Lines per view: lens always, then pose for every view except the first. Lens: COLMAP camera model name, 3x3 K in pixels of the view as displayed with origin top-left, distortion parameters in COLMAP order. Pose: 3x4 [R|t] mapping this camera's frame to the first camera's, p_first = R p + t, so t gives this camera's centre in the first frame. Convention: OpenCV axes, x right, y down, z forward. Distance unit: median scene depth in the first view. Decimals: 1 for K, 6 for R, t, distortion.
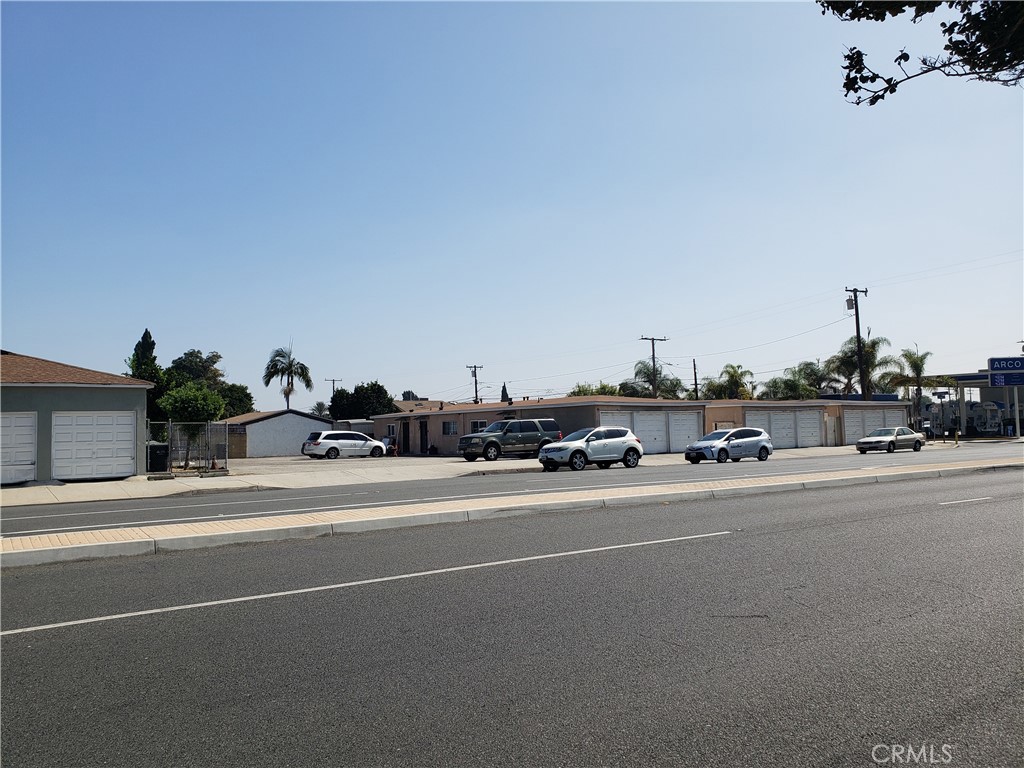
lens RADIAL K [[812.2, 0, 512.0], [0, 812.2, 384.0], [0, 0, 1]] dist [0.099953, -0.190262]
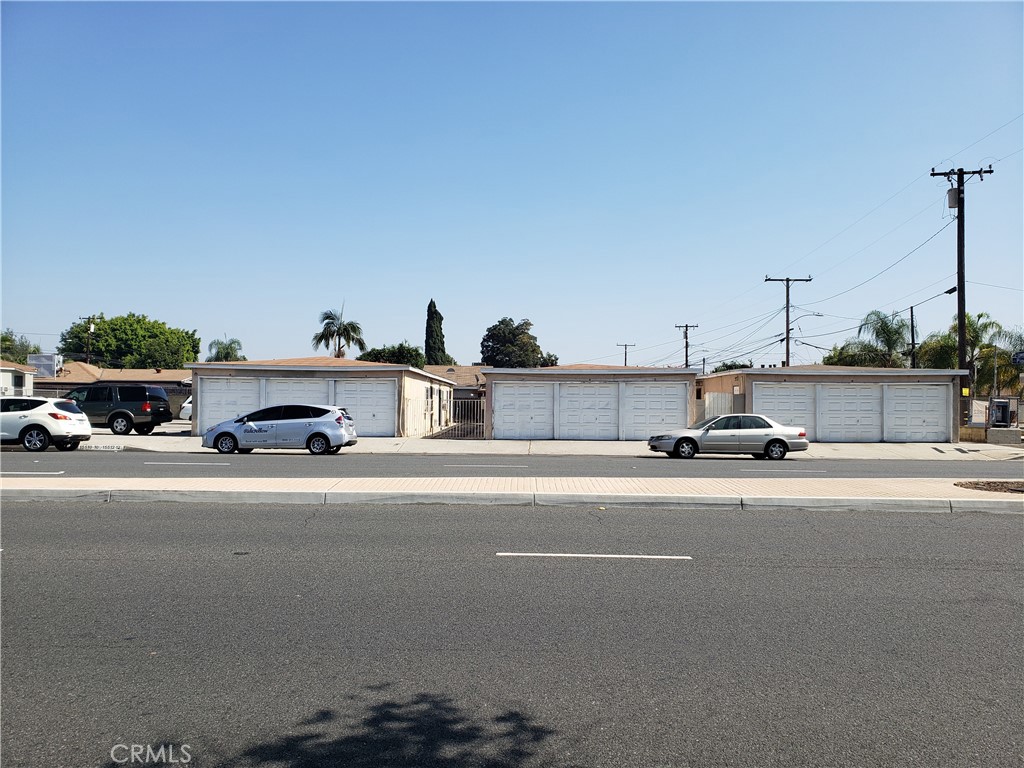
lens RADIAL K [[812.2, 0, 512.0], [0, 812.2, 384.0], [0, 0, 1]] dist [0.099953, -0.190262]
pose [[0.806434, 0.017946, -0.591052, 0.580435], [0.005457, 0.999271, 0.037787, 0.009916], [0.591300, -0.033698, 0.805748, 0.410867]]
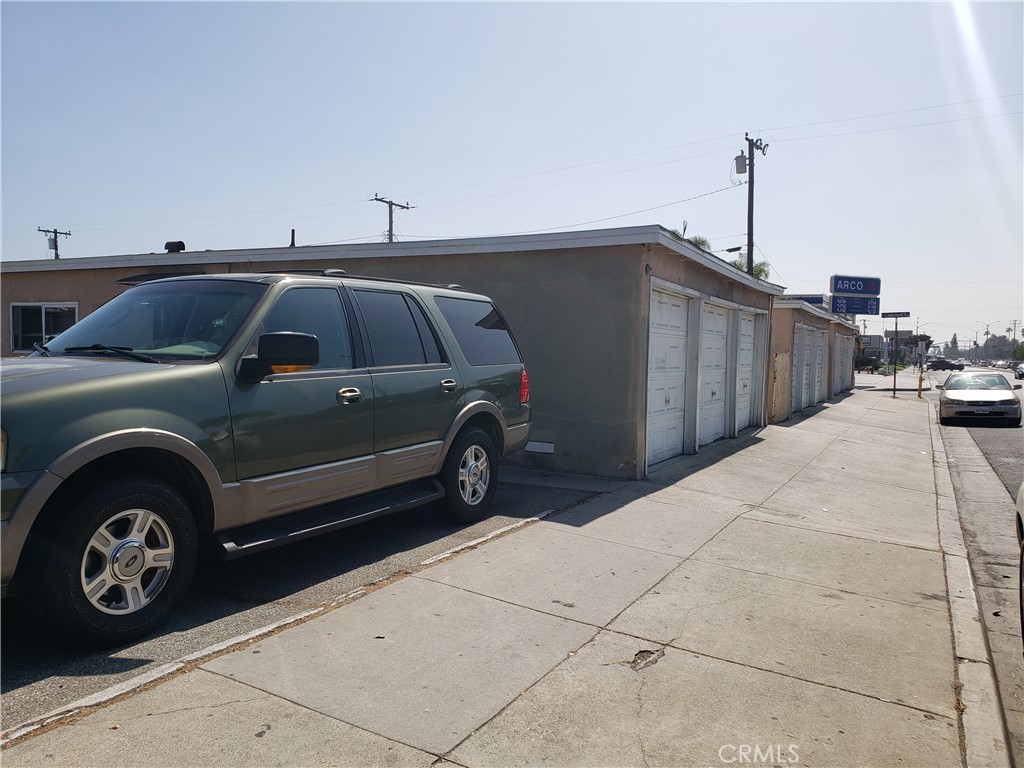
lens RADIAL K [[806.1, 0, 504.2], [0, 806.1, 370.1], [0, 0, 1]] dist [0.030246, -0.001564]
pose [[0.897443, 0.031195, 0.440026, -0.018455], [-0.067075, 0.995548, 0.066224, 0.034044], [-0.436001, -0.088947, 0.895540, 0.594916]]
